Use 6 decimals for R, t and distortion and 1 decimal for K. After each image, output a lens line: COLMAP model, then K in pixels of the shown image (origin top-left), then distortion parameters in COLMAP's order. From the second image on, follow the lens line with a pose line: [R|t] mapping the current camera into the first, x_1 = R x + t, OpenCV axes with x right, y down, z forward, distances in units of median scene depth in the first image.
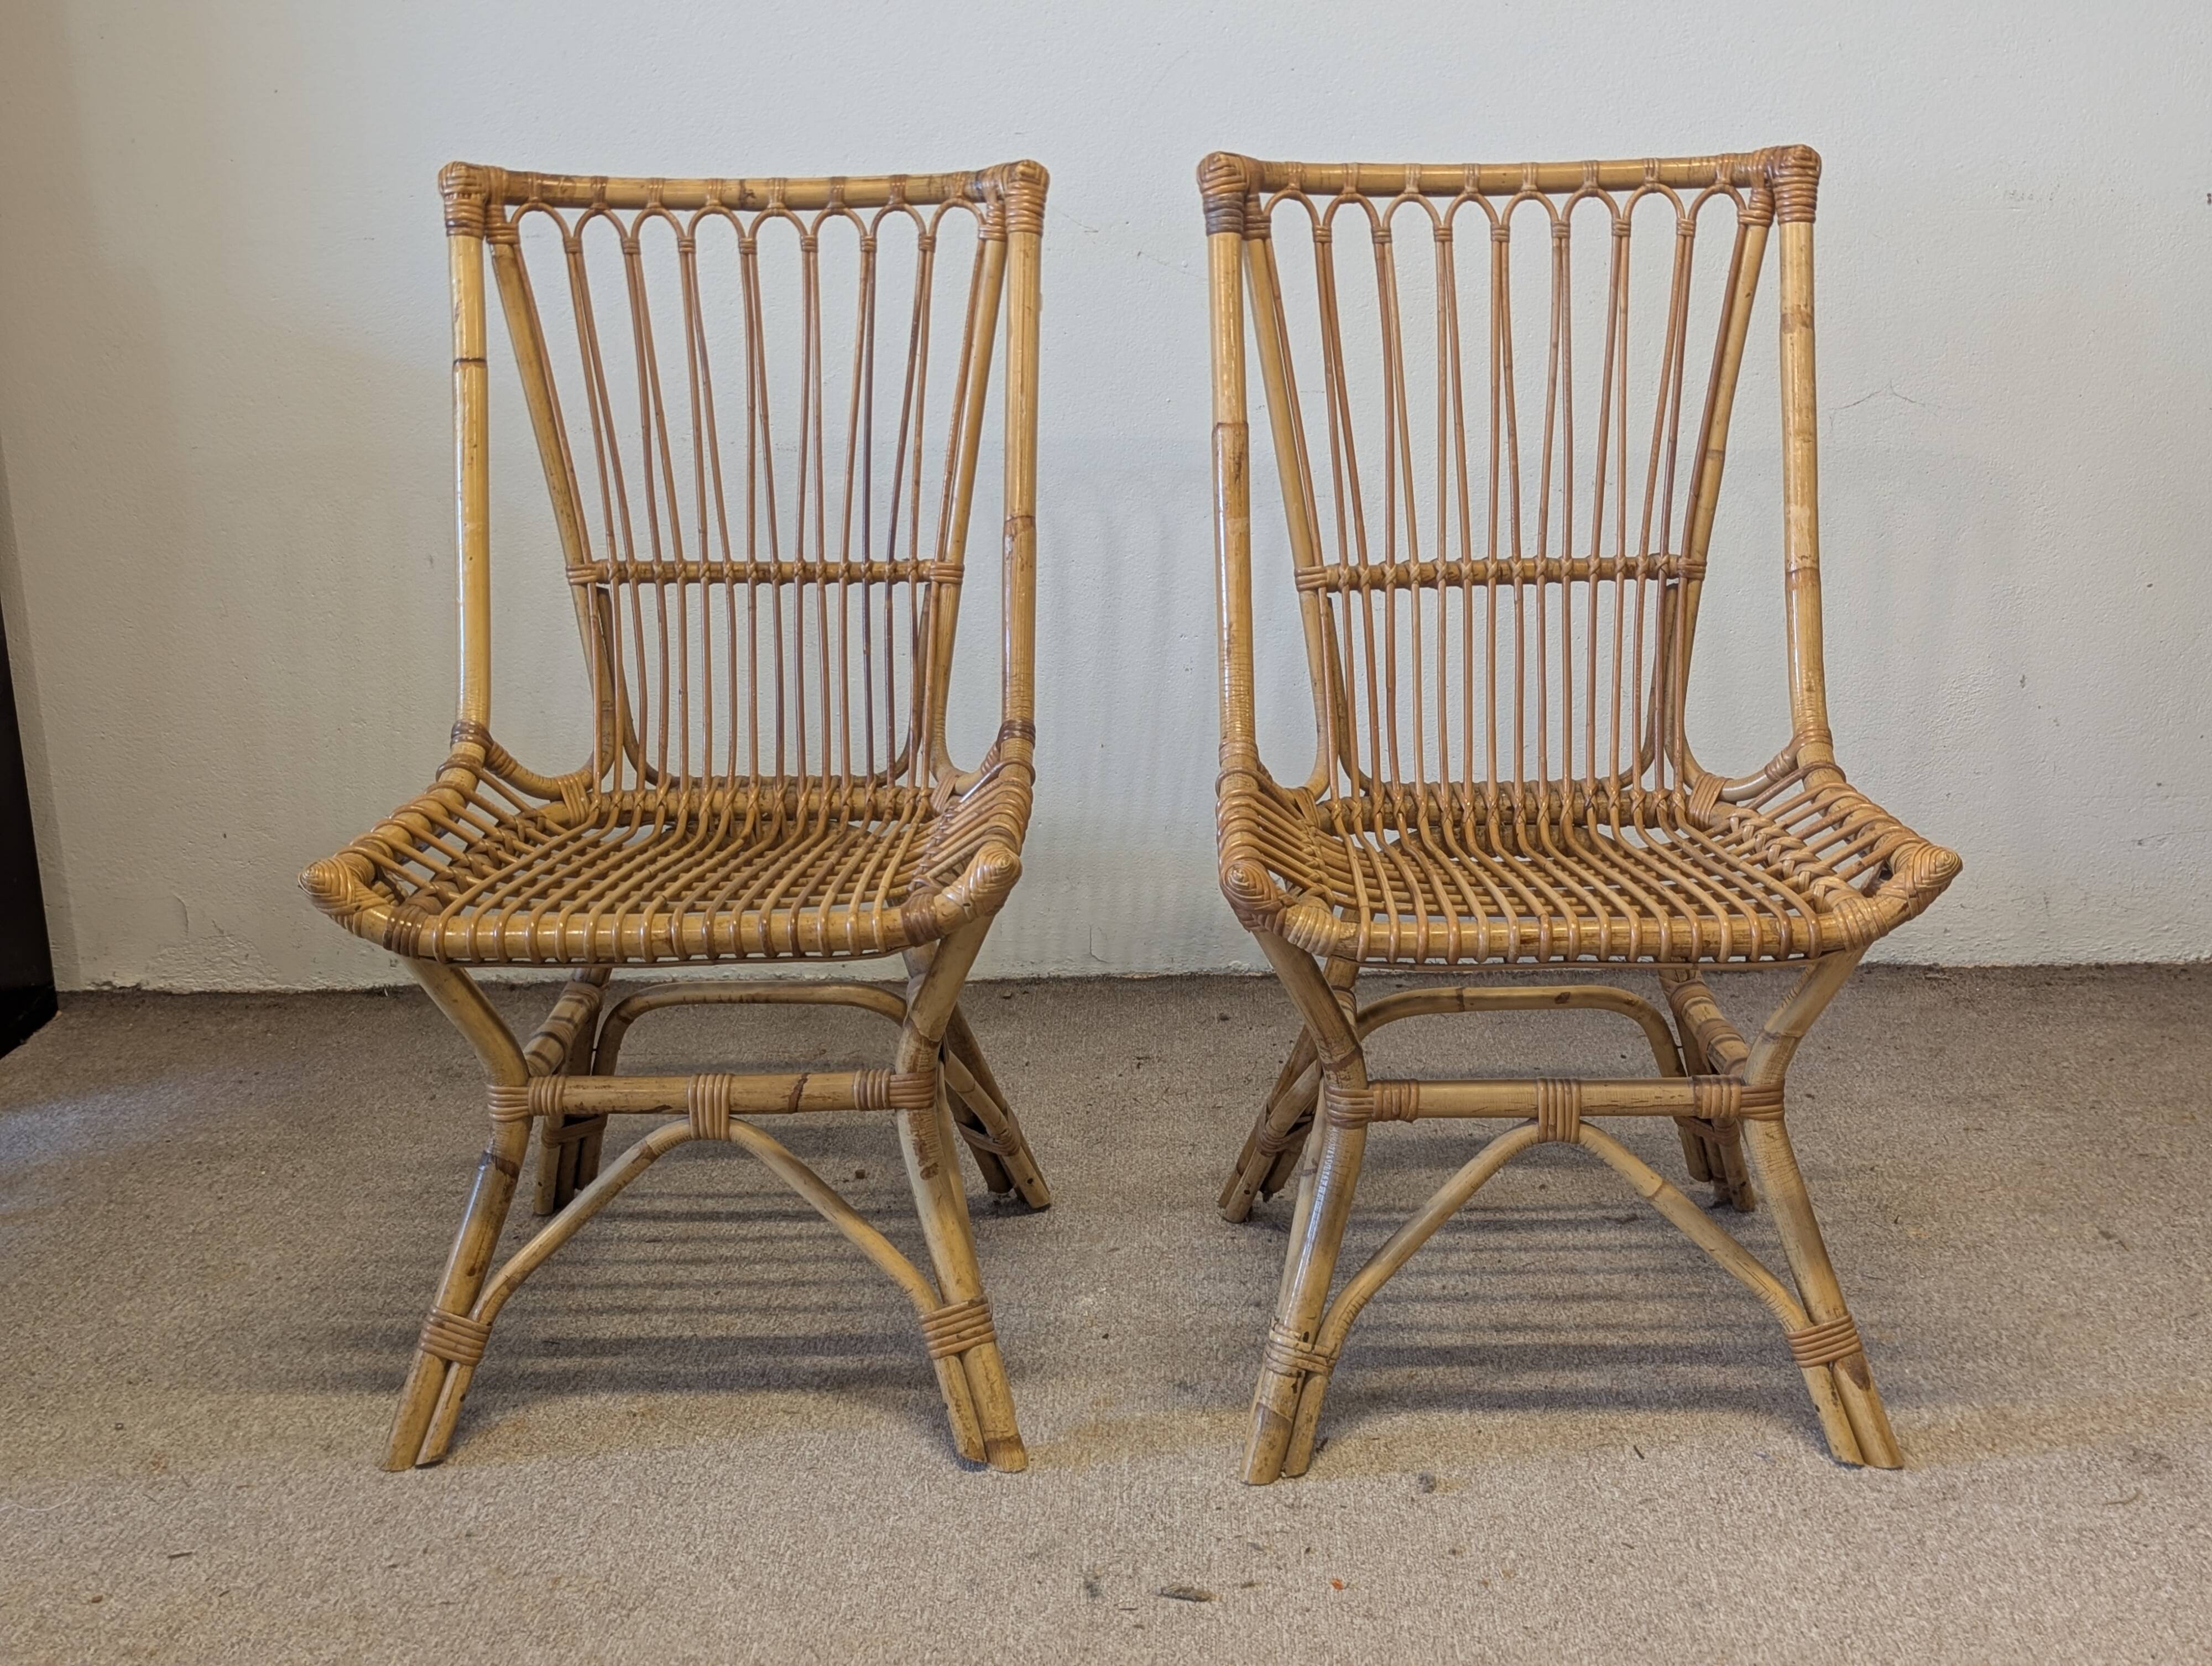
lens RADIAL K [[2363.2, 0, 1127.6], [0, 2363.2, 837.6], [0, 0, 1]] dist [0.057296, -0.015894]
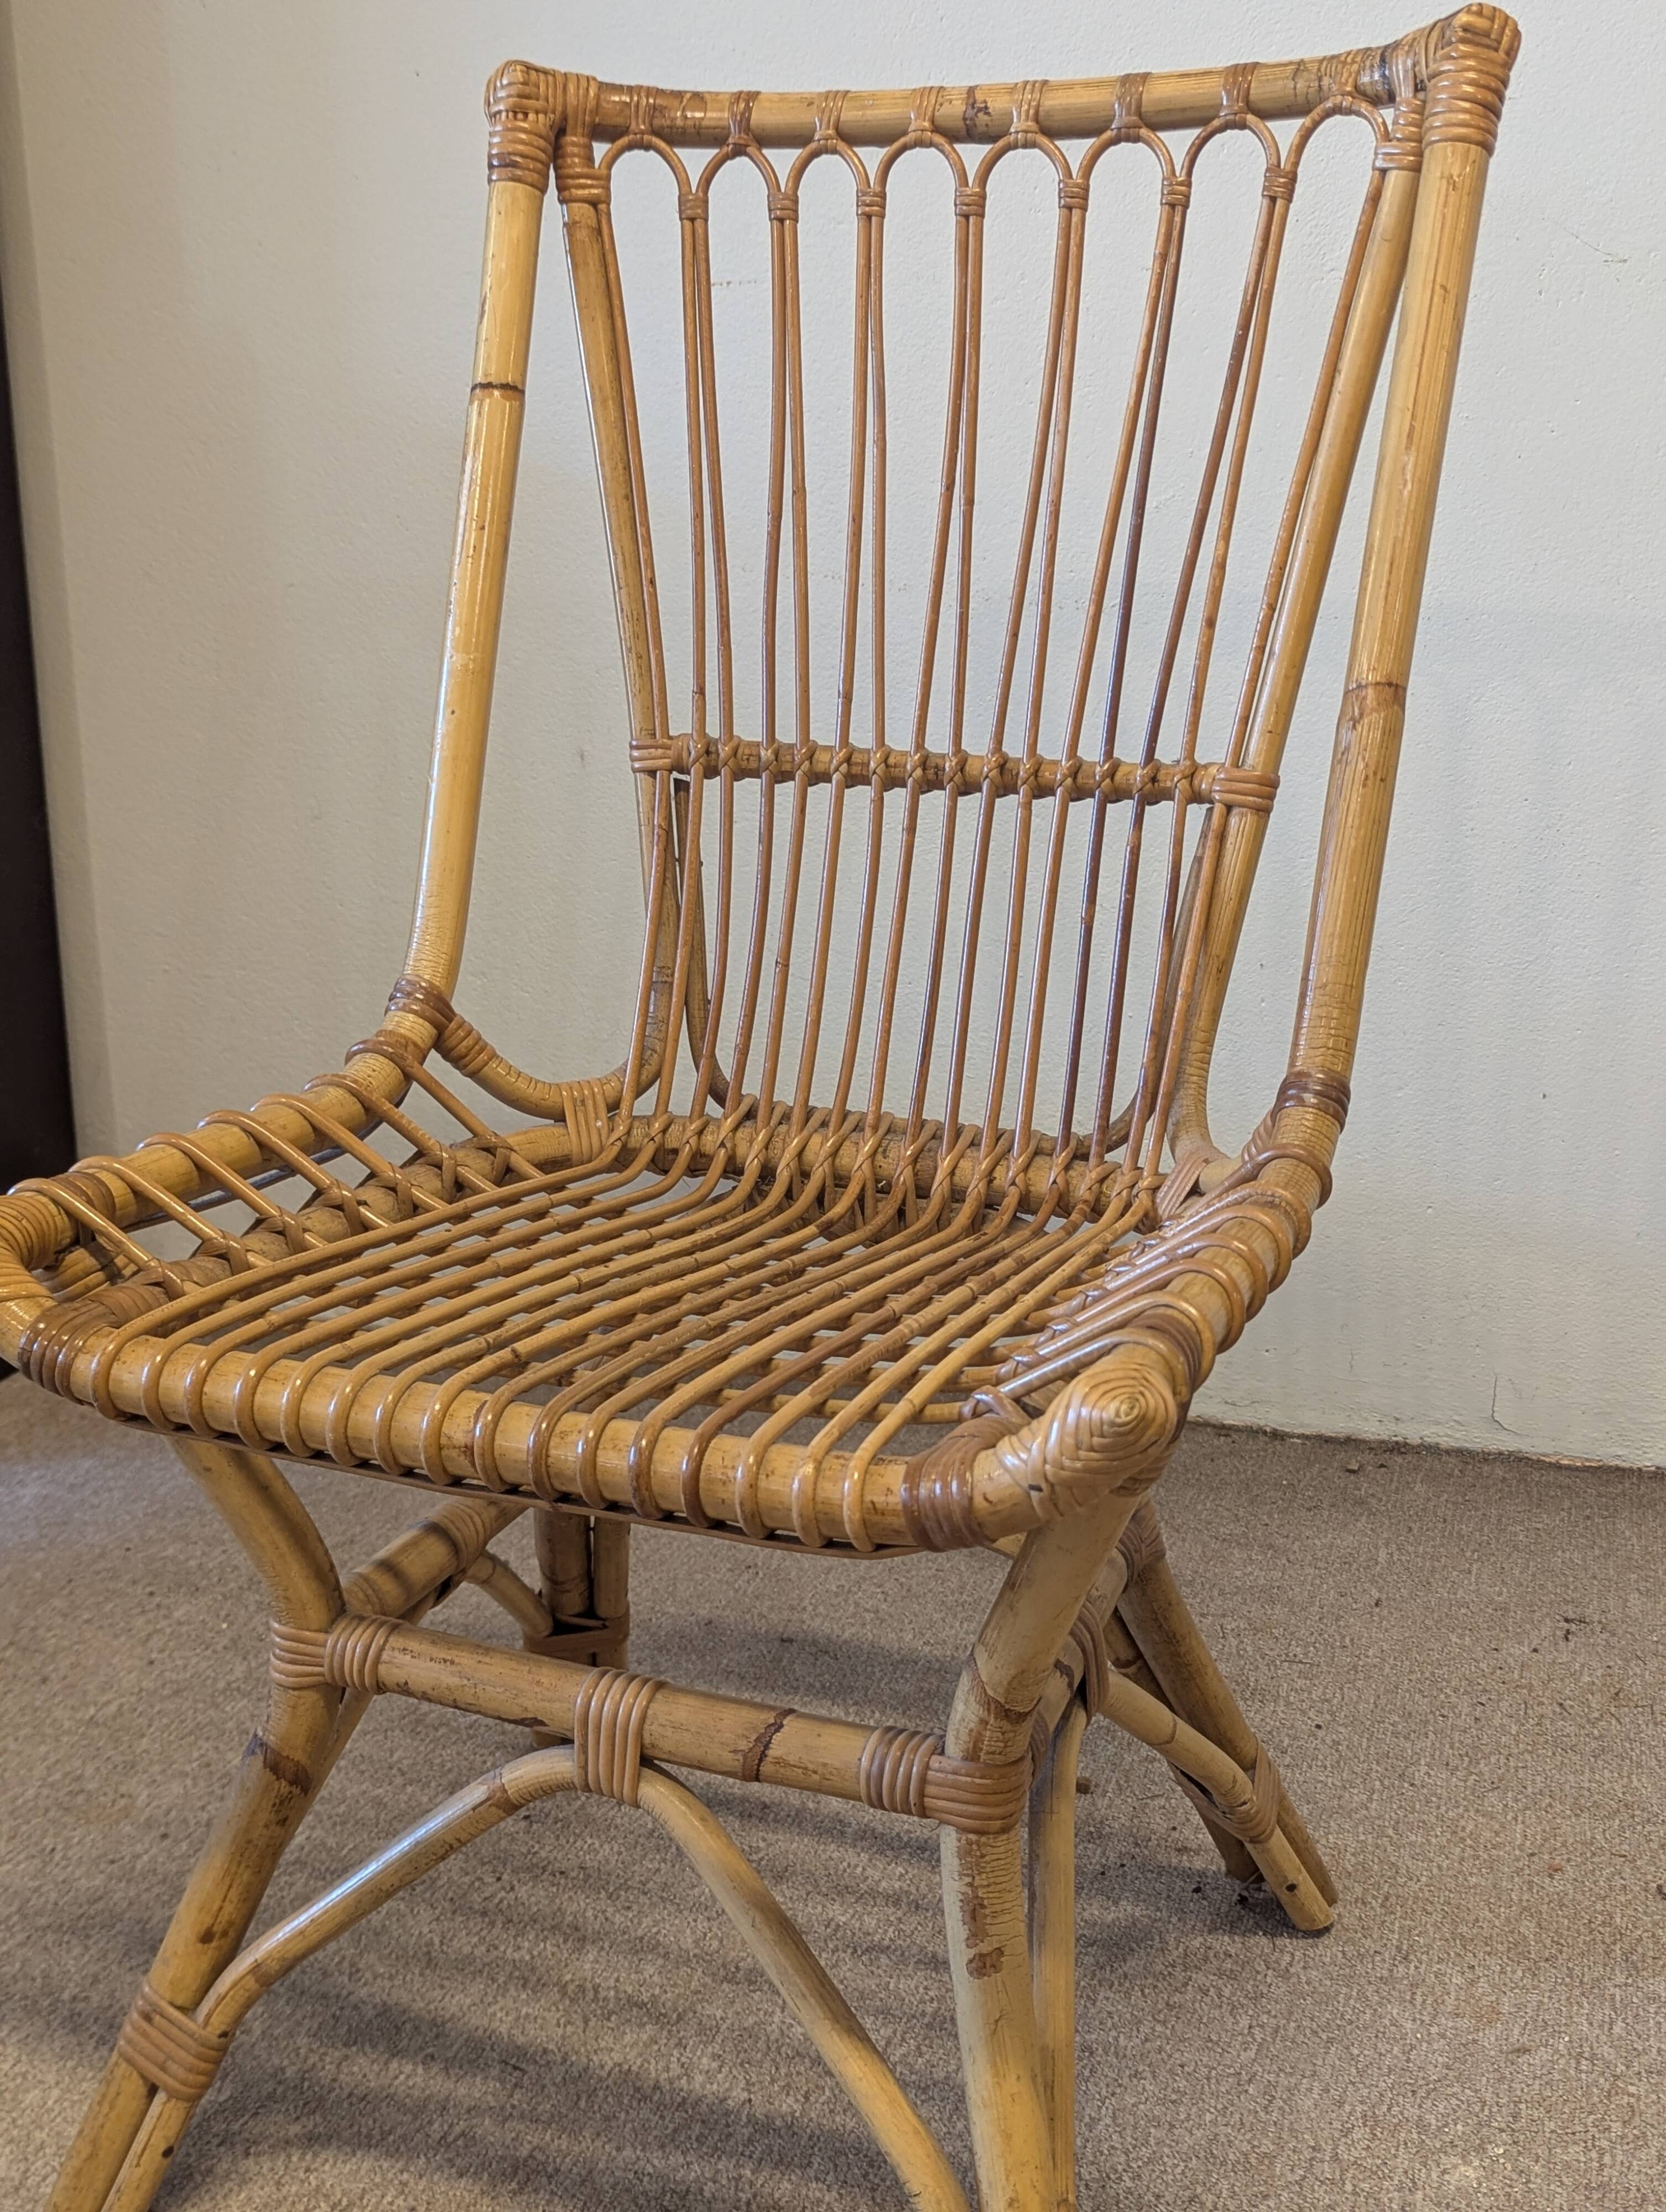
lens RADIAL K [[2369.5, 0, 800.2], [0, 2369.5, 1107.1], [0, 0, 1]] dist [0.116284, -0.248867]
pose [[0.925417, 0.112644, -0.361820, 0.037416], [-0.112266, 0.993431, 0.022141, -0.039460], [0.361938, 0.020130, 0.931985, 0.451959]]
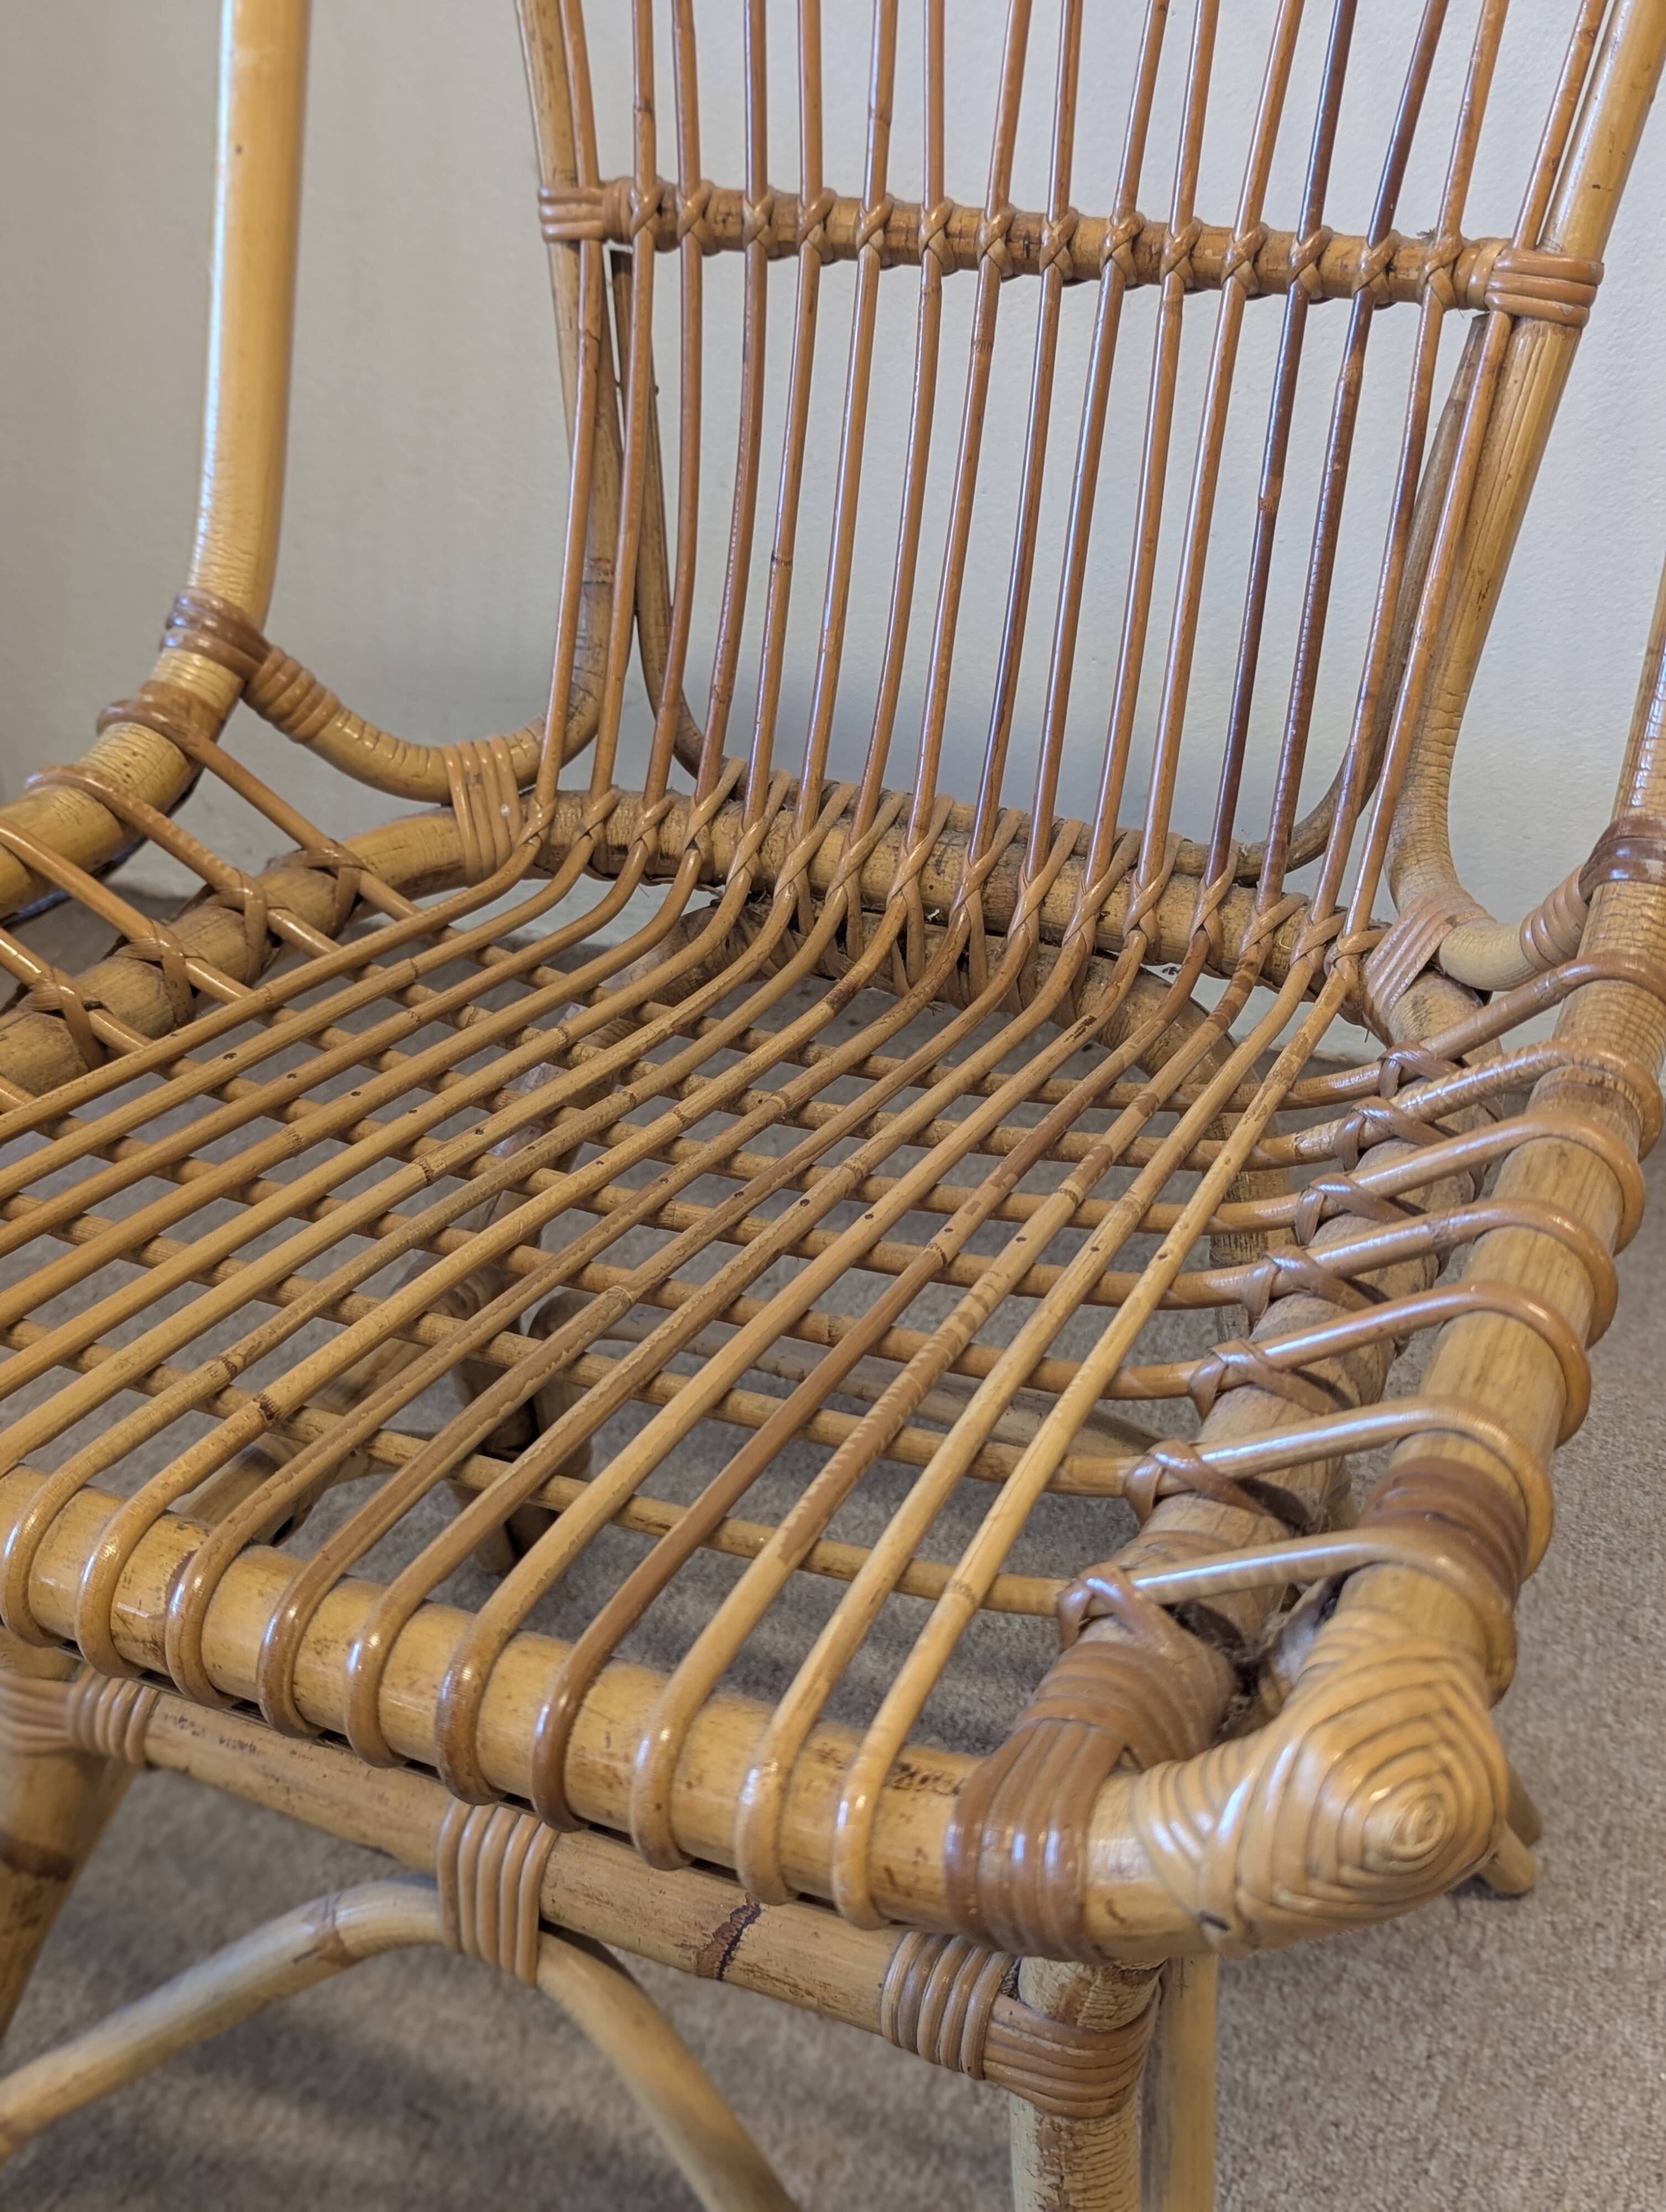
lens RADIAL K [[2434.4, 0, 832.9], [0, 2434.4, 1080.1], [0, 0, 1]] dist [0.037498, -0.023483]
pose [[0.920278, 0.193884, -0.339850, -0.030435], [-0.108958, 0.961224, 0.253332, -0.082297], [0.375789, -0.196107, 0.905718, 0.639648]]
